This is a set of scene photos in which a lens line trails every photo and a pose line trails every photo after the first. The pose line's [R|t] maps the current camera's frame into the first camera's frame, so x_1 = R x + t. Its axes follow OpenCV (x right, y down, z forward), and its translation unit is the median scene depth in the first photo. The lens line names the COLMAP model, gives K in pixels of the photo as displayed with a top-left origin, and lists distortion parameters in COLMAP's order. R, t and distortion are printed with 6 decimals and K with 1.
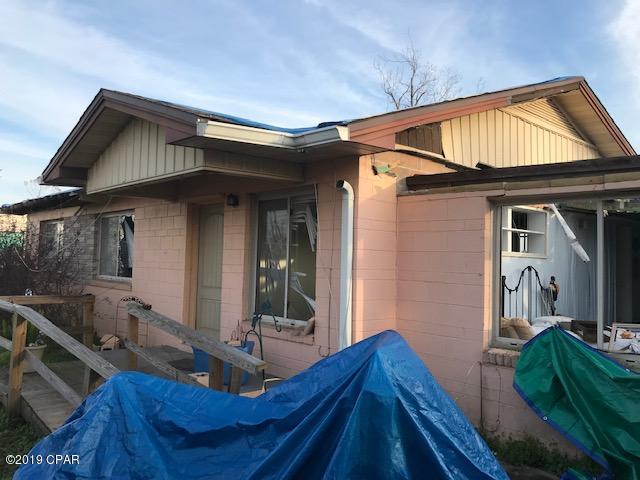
lens RADIAL K [[520.4, 0, 320.0], [0, 520.4, 240.0], [0, 0, 1]] dist [0.005309, 0.000833]
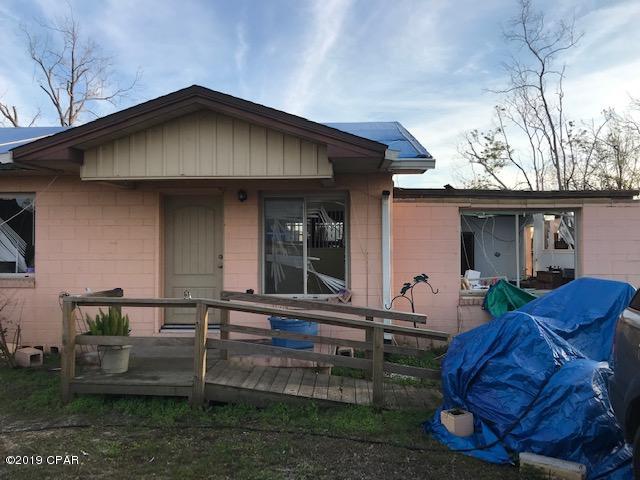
lens RADIAL K [[523.9, 0, 320.0], [0, 523.9, 240.0], [0, 0, 1]] dist [-0.000372, -0.002356]
pose [[0.725410, -0.012700, 0.688200, -0.997026], [-0.009266, 0.999559, 0.028213, -0.016654], [-0.688255, -0.026843, 0.724972, 0.074151]]
